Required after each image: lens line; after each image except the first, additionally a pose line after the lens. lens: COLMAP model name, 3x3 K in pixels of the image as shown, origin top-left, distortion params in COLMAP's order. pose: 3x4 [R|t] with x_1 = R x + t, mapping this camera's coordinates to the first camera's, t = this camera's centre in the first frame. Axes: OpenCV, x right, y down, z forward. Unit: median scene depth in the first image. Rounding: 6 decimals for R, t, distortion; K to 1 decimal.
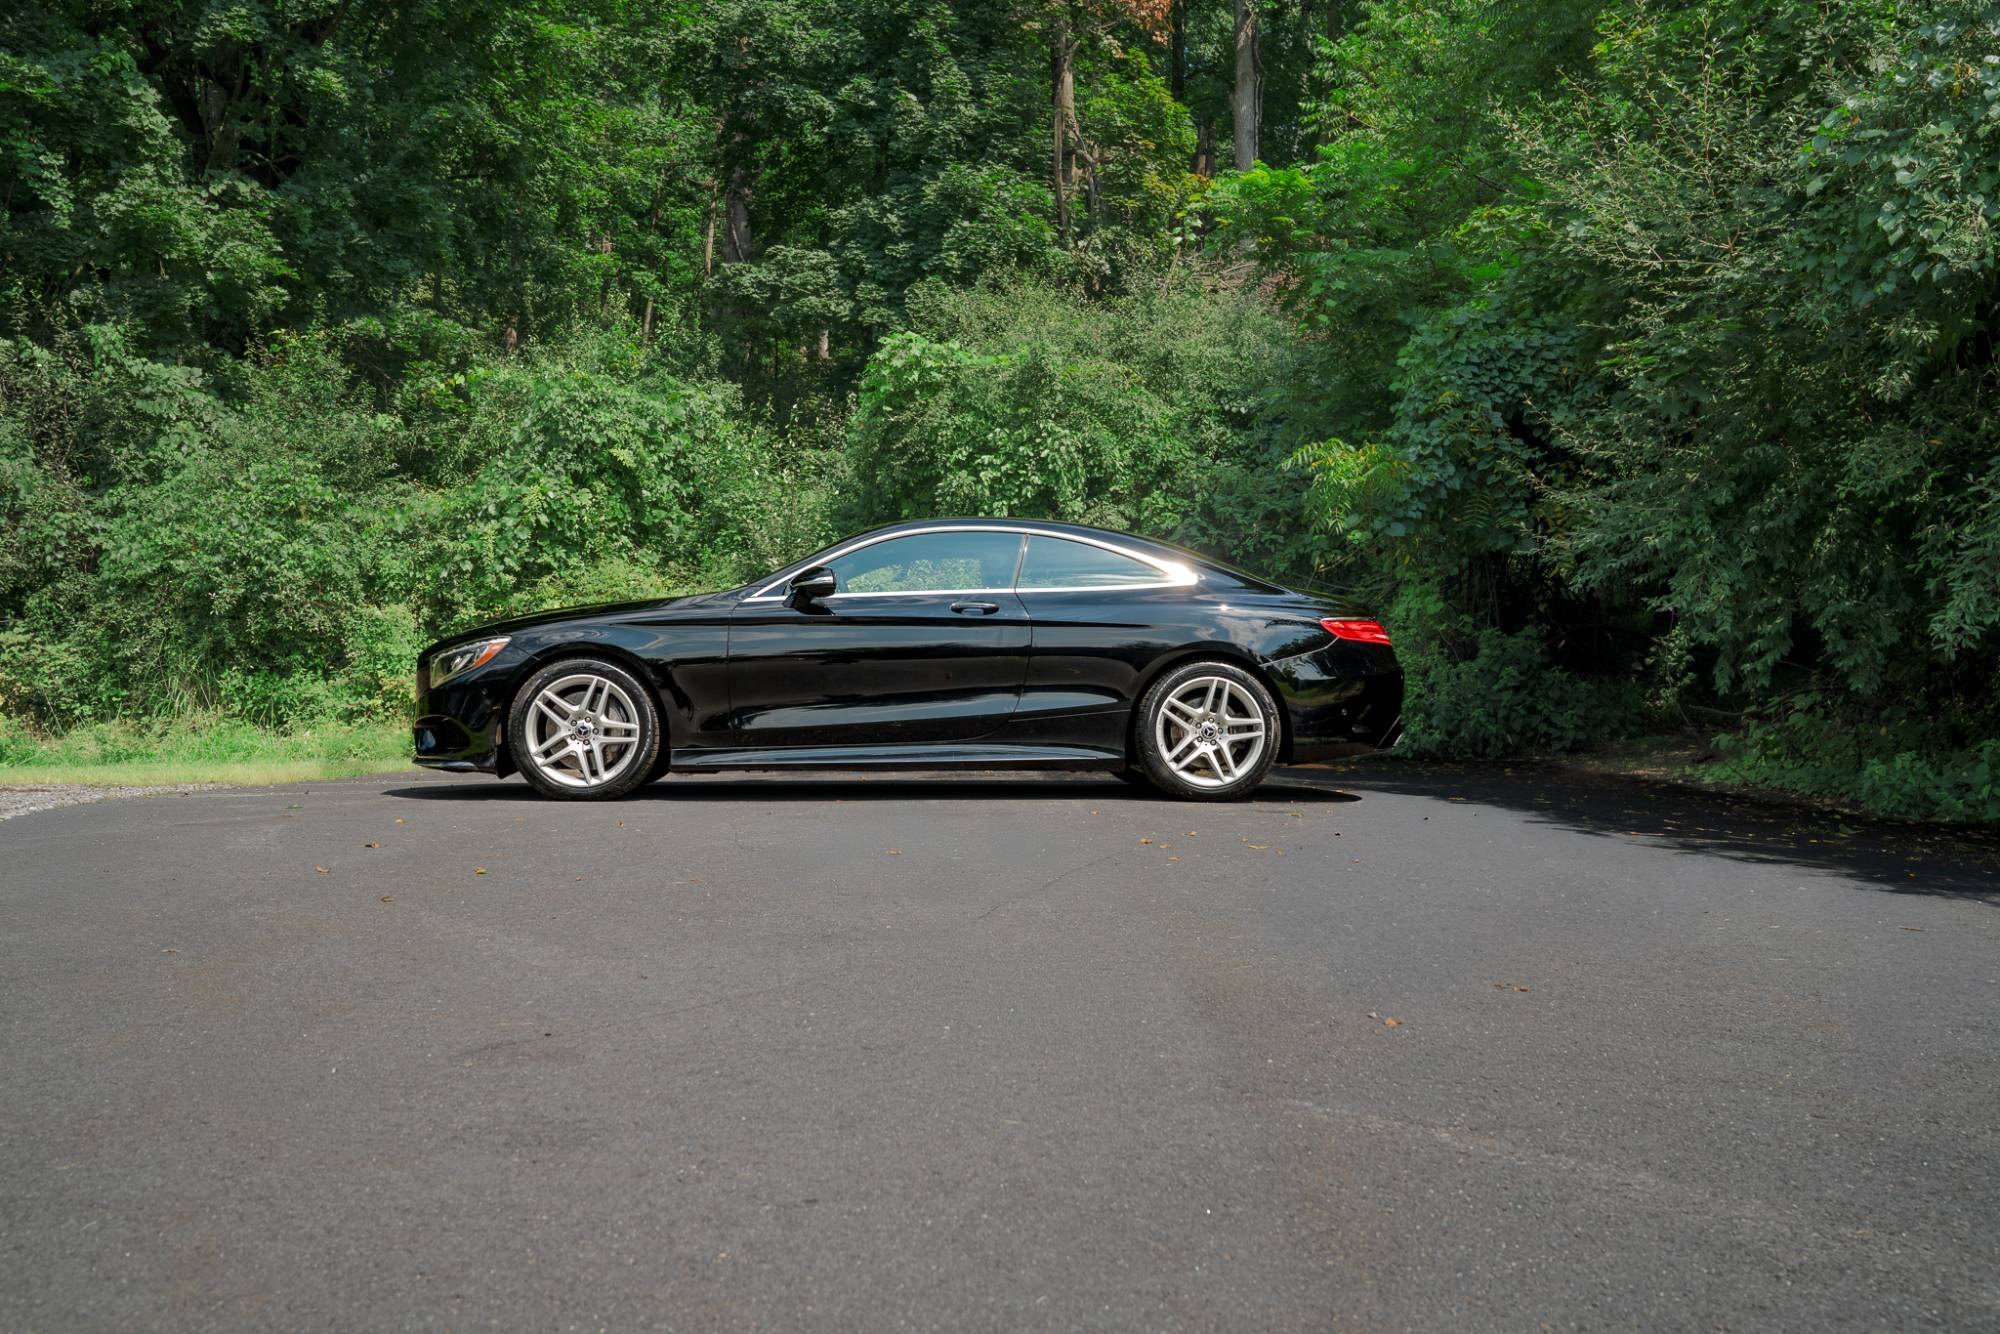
lens RADIAL K [[1862.5, 0, 988.9], [0, 1862.5, 674.3], [0, 0, 1]] dist [-0.043031, 0.154527]
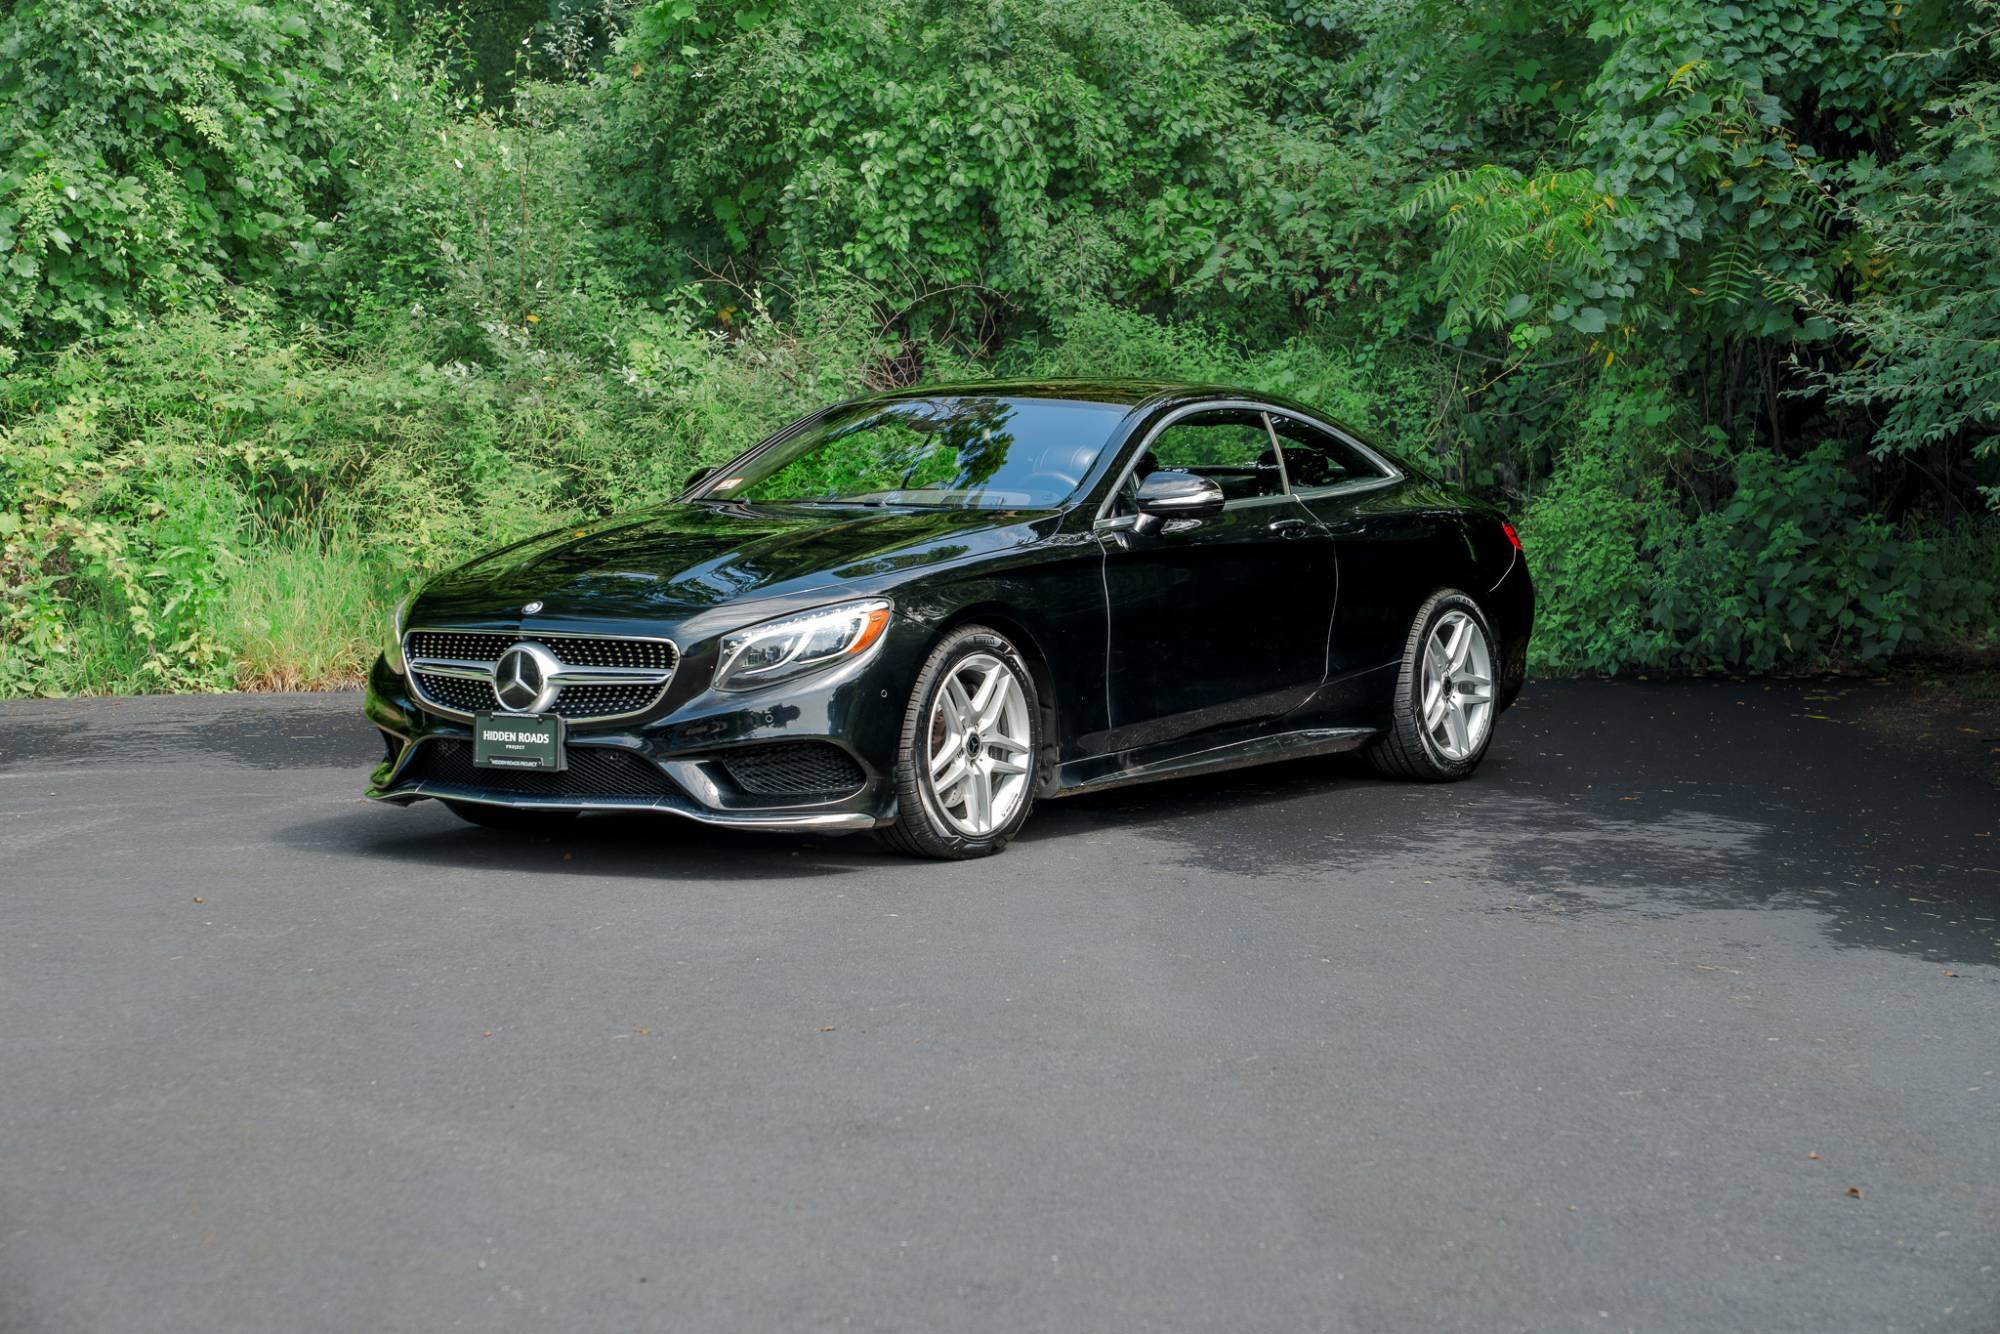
lens RADIAL K [[3769.8, 0, 988.7], [0, 3769.8, 677.1], [0, 0, 1]] dist [0.273097, 0.811106]
pose [[0.998581, -0.011376, 0.052033, -0.027042], [0.007062, 0.996577, 0.082368, -0.045820], [-0.052792, -0.081884, 0.995243, -0.151480]]
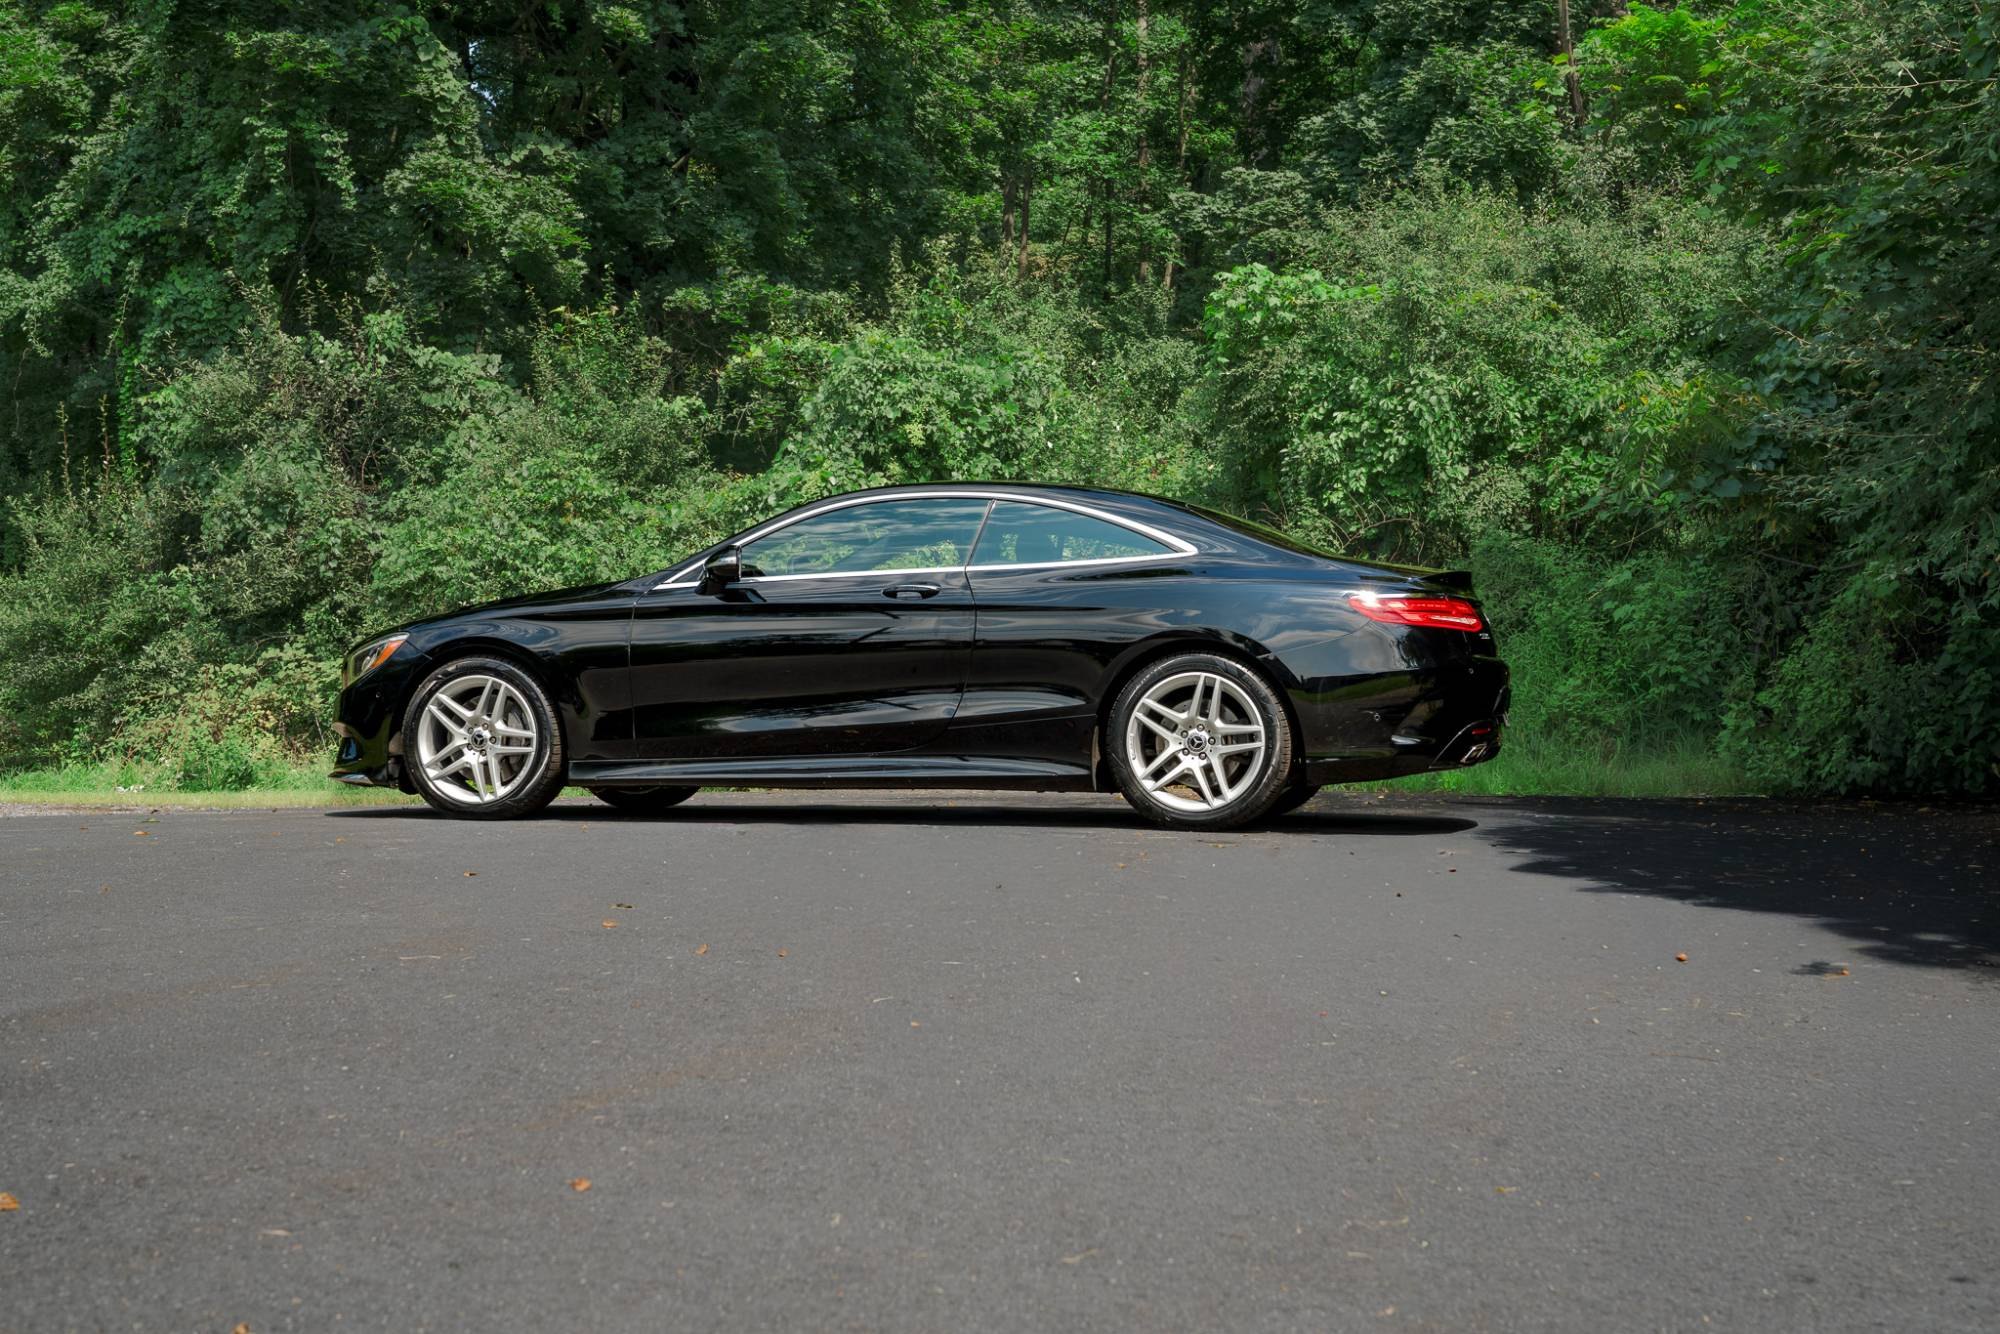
lens RADIAL K [[2275.6, 0, 973.8], [0, 2275.6, 667.2], [0, 0, 1]] dist [0.051852, 0.042776]
pose [[0.945553, -0.008469, -0.325359, 0.165318], [0.003219, 0.999856, -0.016671, 0.007115], [0.325453, 0.014716, 0.945444, 0.028282]]
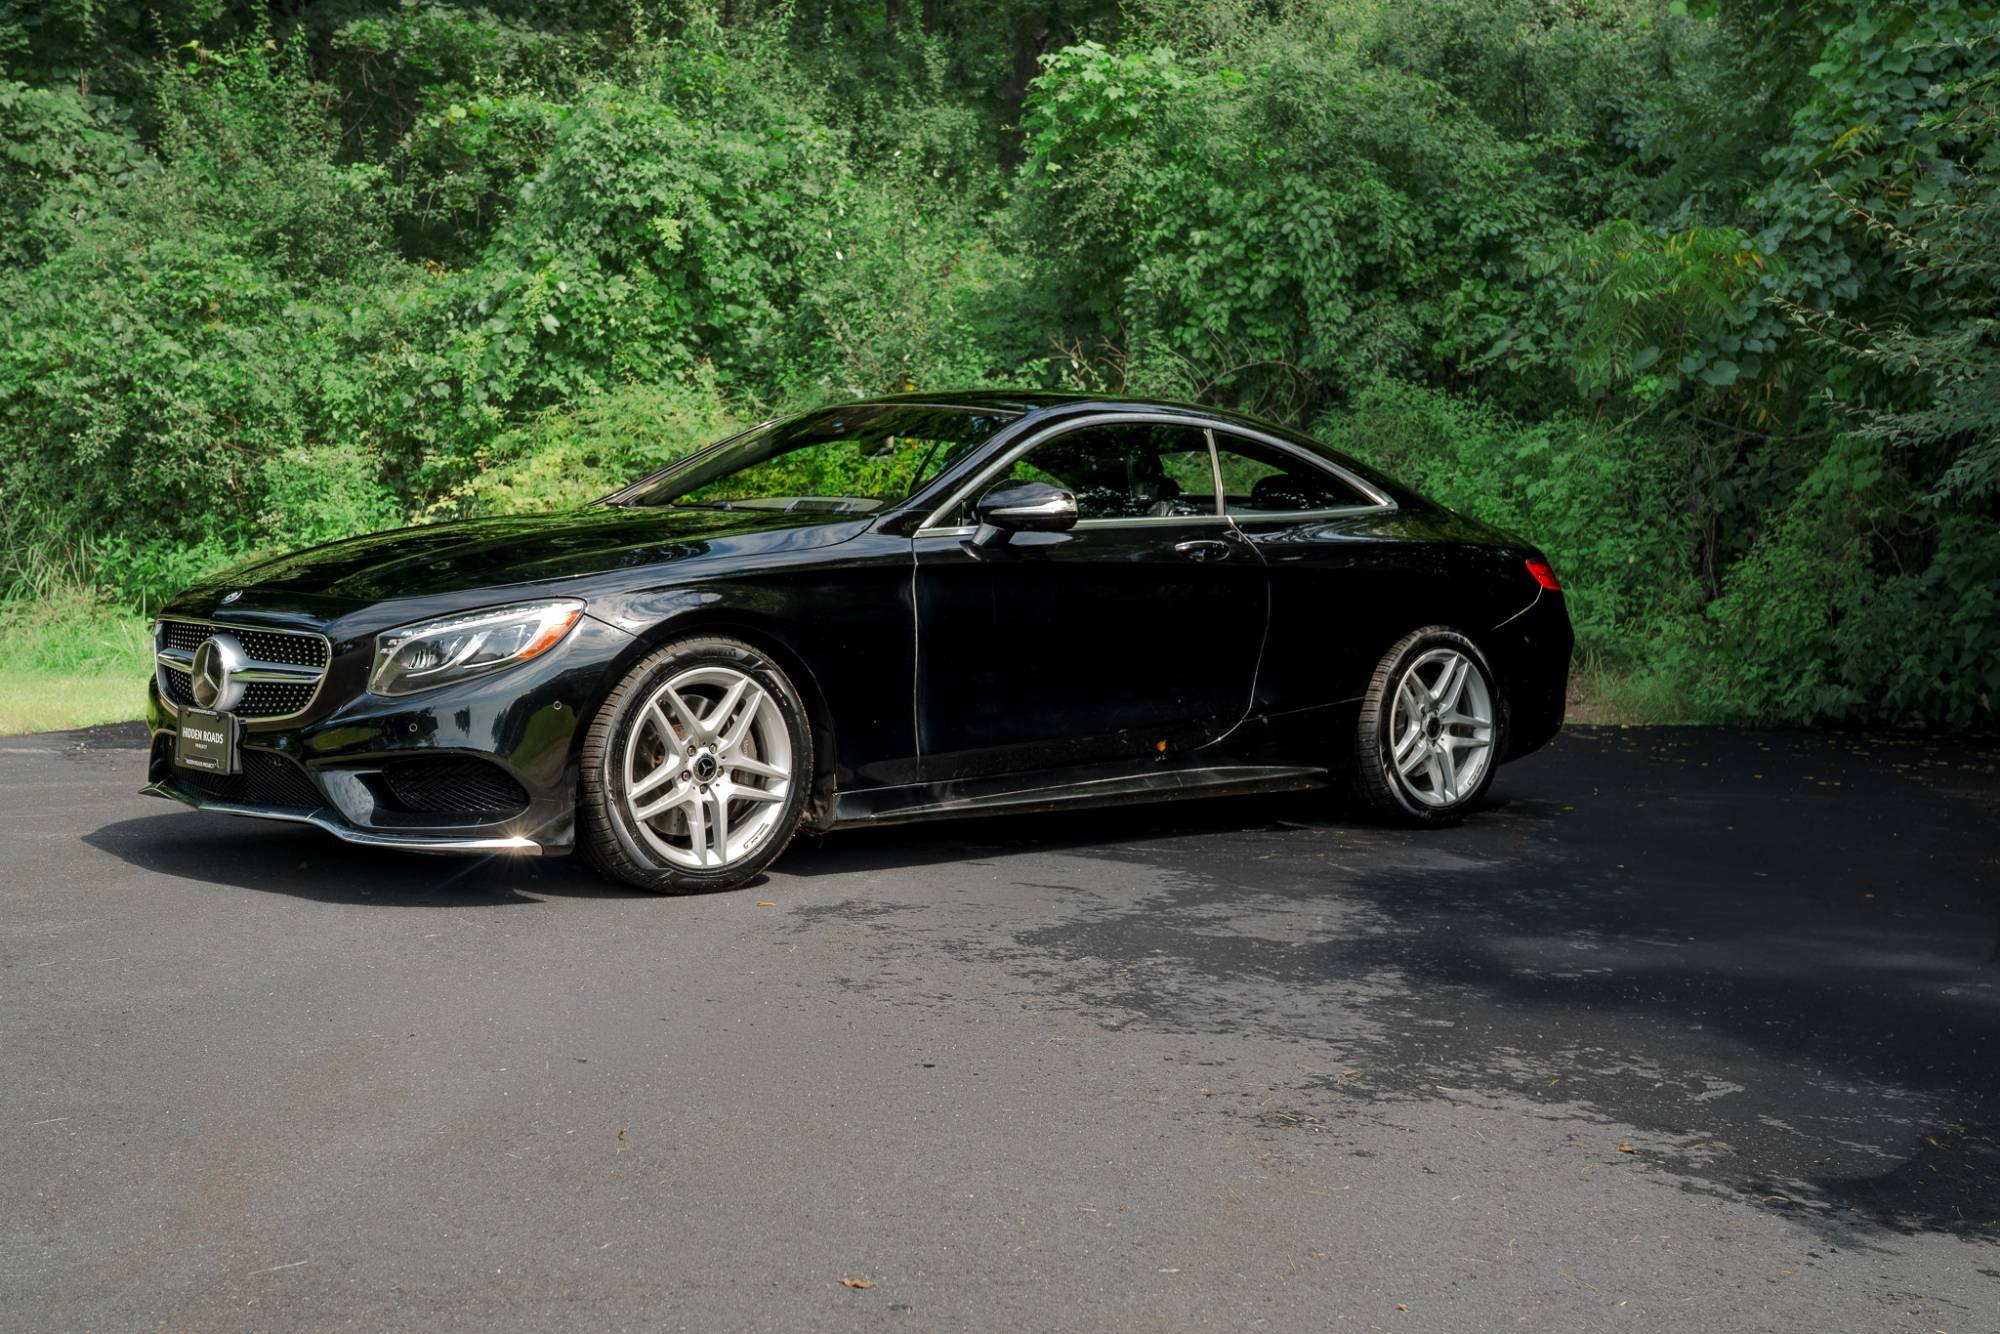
lens RADIAL K [[2593.3, 0, 1001.2], [0, 2593.3, 652.4], [0, 0, 1]] dist [0.037469, 0.383254]
pose [[0.979843, 0.027006, -0.197935, 0.113708], [-0.014223, 0.997737, 0.065719, -0.027324], [0.199262, -0.061579, 0.978010, 0.088237]]
